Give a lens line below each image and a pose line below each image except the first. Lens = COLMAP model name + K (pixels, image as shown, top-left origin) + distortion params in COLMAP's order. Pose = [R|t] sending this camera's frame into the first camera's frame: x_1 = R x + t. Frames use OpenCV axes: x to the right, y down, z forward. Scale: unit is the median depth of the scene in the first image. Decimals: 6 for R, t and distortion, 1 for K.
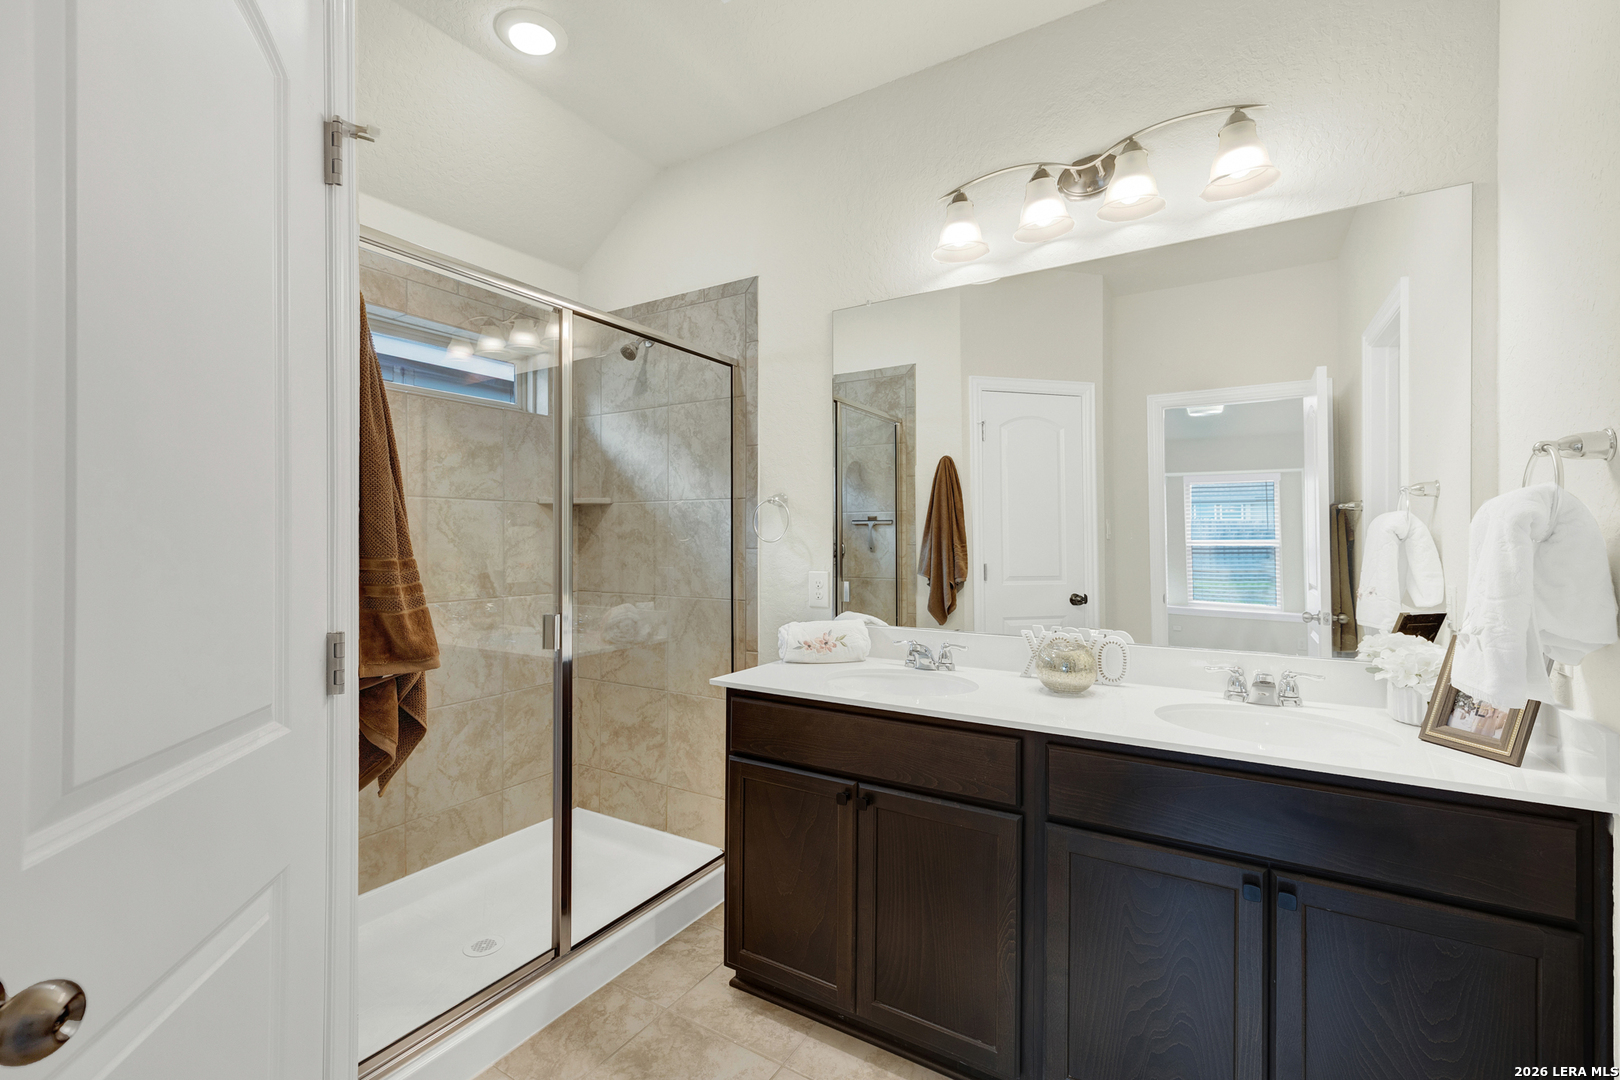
lens RADIAL K [[688.1, 0, 794.5], [0, 688.1, 538.6], [0, 0, 1]] dist [0.001444, 0.000465]
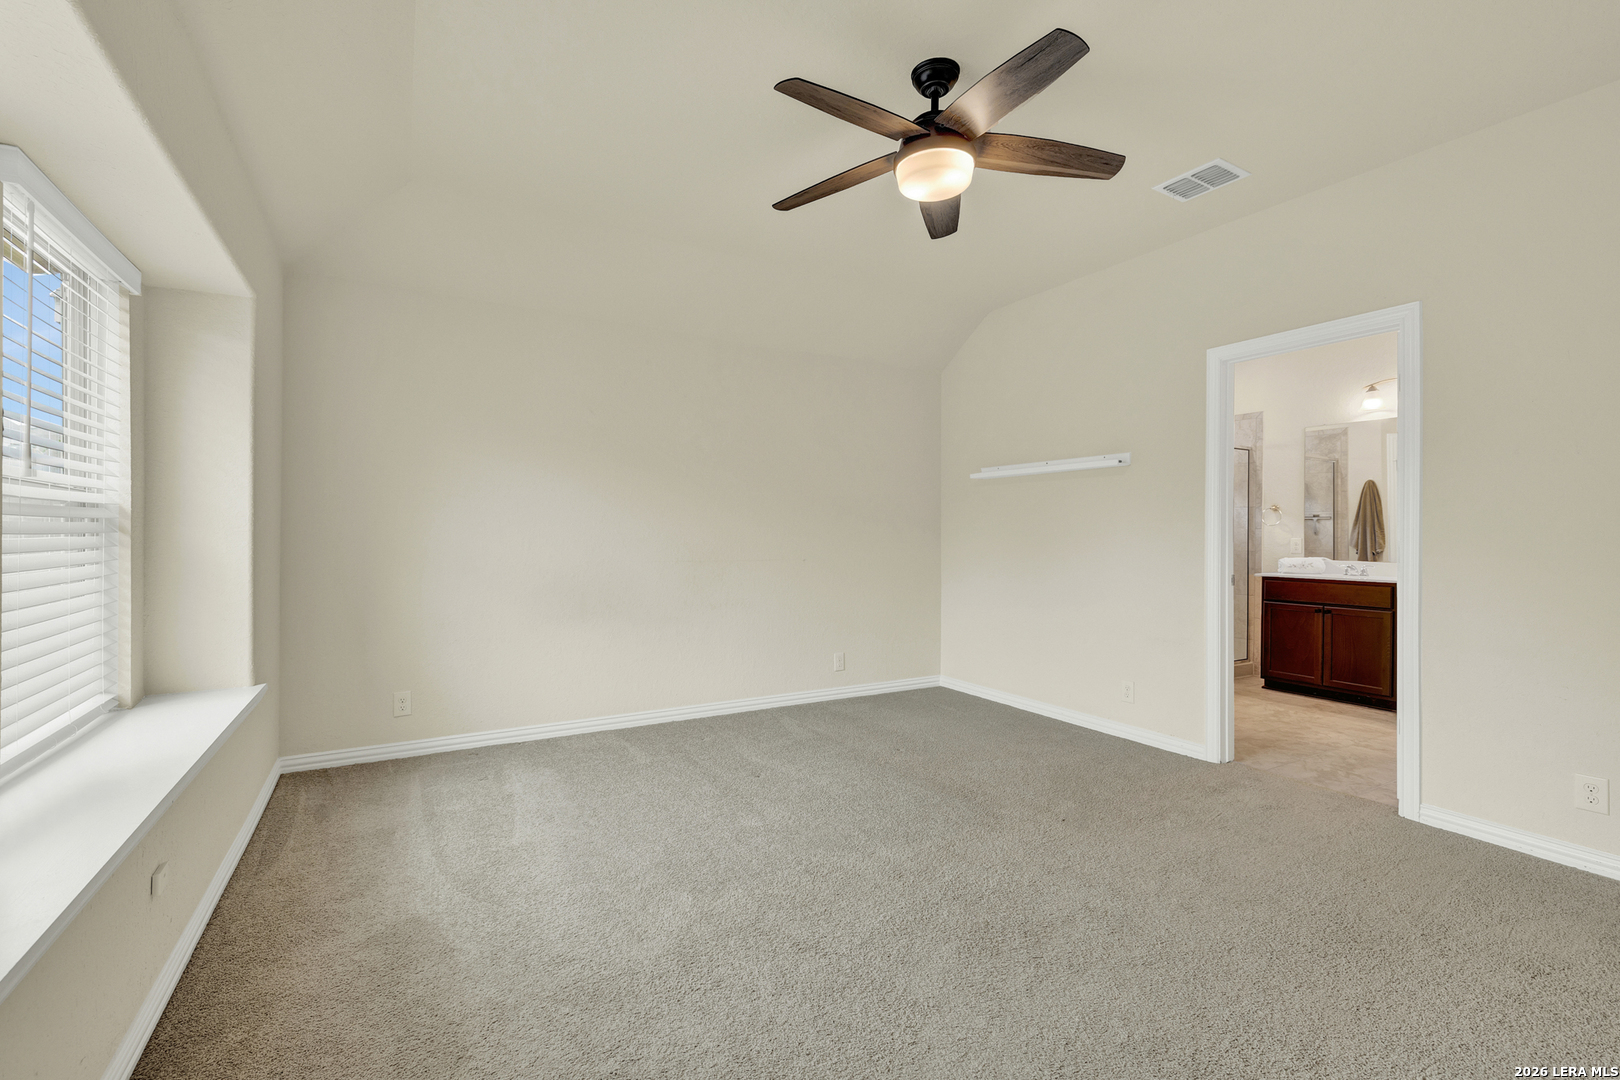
lens RADIAL K [[688.1, 0, 794.5], [0, 688.1, 538.6], [0, 0, 1]] dist [0.001444, 0.000465]
pose [[0.879044, 0.007875, -0.476676, -0.243544], [-0.009169, 0.999958, -0.000389, 0.045902], [0.476653, 0.004712, 0.879079, -1.308487]]
